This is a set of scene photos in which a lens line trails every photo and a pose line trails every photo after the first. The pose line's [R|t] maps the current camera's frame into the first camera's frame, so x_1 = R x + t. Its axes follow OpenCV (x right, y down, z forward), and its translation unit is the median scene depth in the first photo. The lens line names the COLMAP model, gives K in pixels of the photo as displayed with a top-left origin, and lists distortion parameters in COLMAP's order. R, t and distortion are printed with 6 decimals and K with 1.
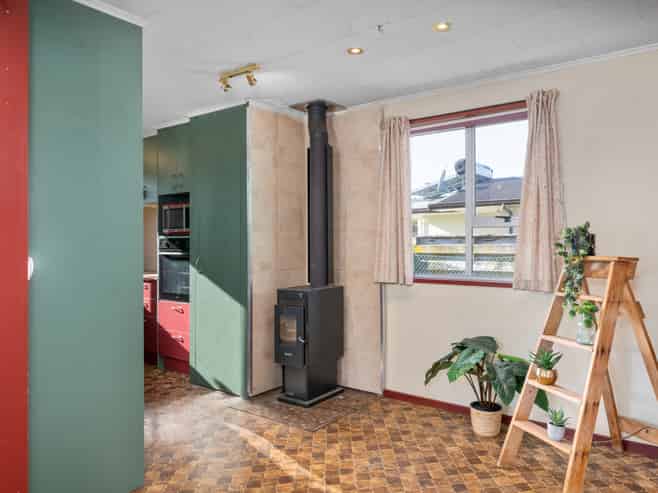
lens RADIAL K [[439.3, 0, 327.9], [0, 439.3, 253.3], [0, 0, 1]] dist [0.009143, 0.002978]
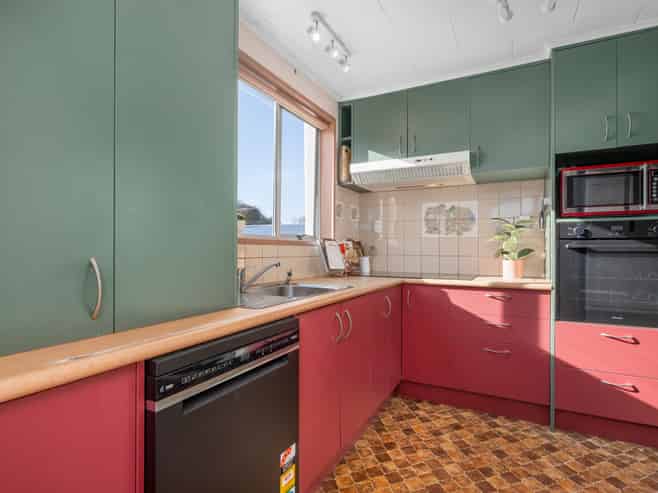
lens RADIAL K [[351.4, 0, 327.7], [0, 351.4, 243.0], [0, 0, 1]] dist [0.006986, -0.000567]
pose [[0.987078, -0.000993, 0.160237, -0.259474], [0.000817, 0.999999, 0.001167, -0.001739], [-0.160238, -0.001021, 0.987078, 0.183215]]
